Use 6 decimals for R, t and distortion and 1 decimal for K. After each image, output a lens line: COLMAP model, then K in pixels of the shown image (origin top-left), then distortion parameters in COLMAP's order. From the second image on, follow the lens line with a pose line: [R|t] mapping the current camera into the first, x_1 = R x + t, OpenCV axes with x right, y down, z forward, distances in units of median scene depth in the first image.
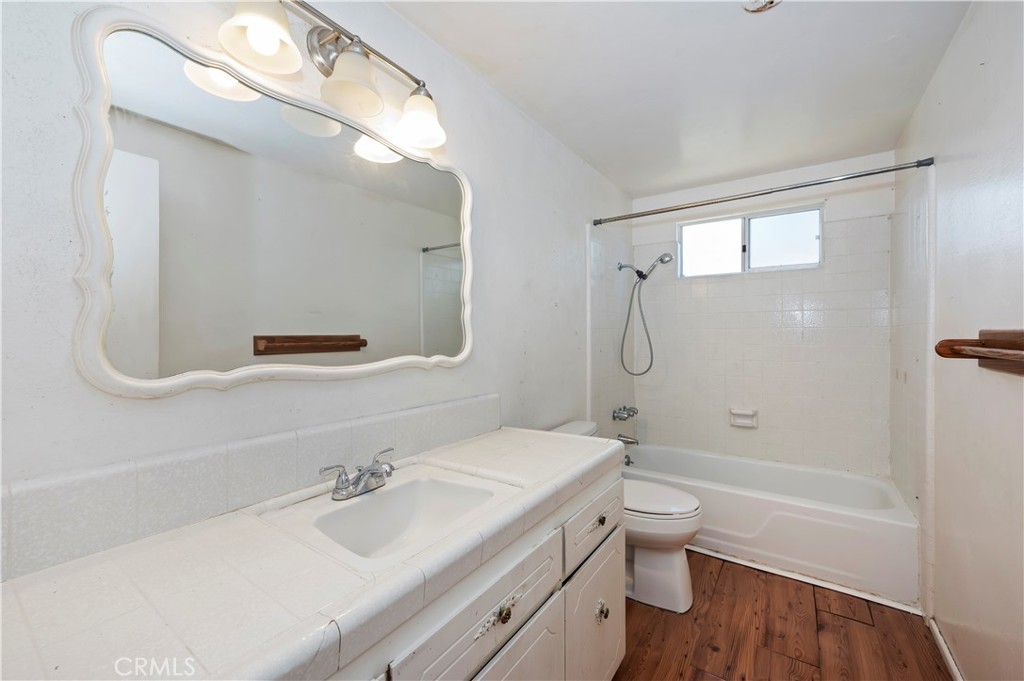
lens RADIAL K [[406.2, 0, 512.0], [0, 406.2, 340.5], [0, 0, 1]] dist [-0.000941, -0.000047]
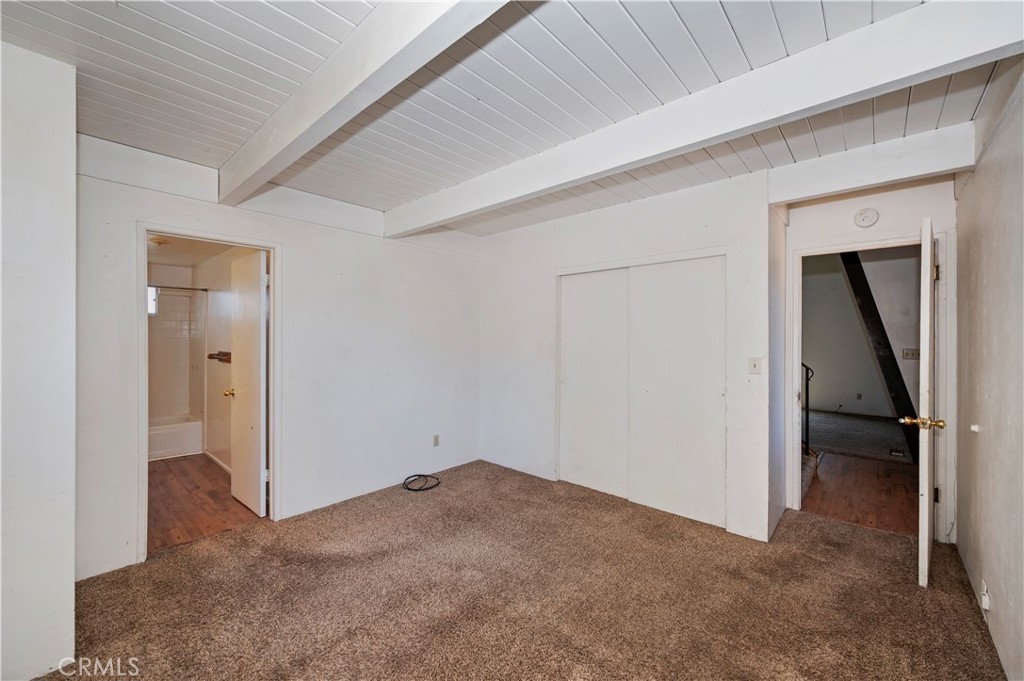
lens RADIAL K [[408.8, 0, 516.2], [0, 408.8, 345.0], [0, 0, 1]] dist [0.006195, -0.000204]
pose [[0.121591, -0.002892, 0.992576, -2.178649], [0.007000, 0.999973, 0.002056, -0.069707], [-0.992556, 0.006698, 0.121608, -2.106377]]
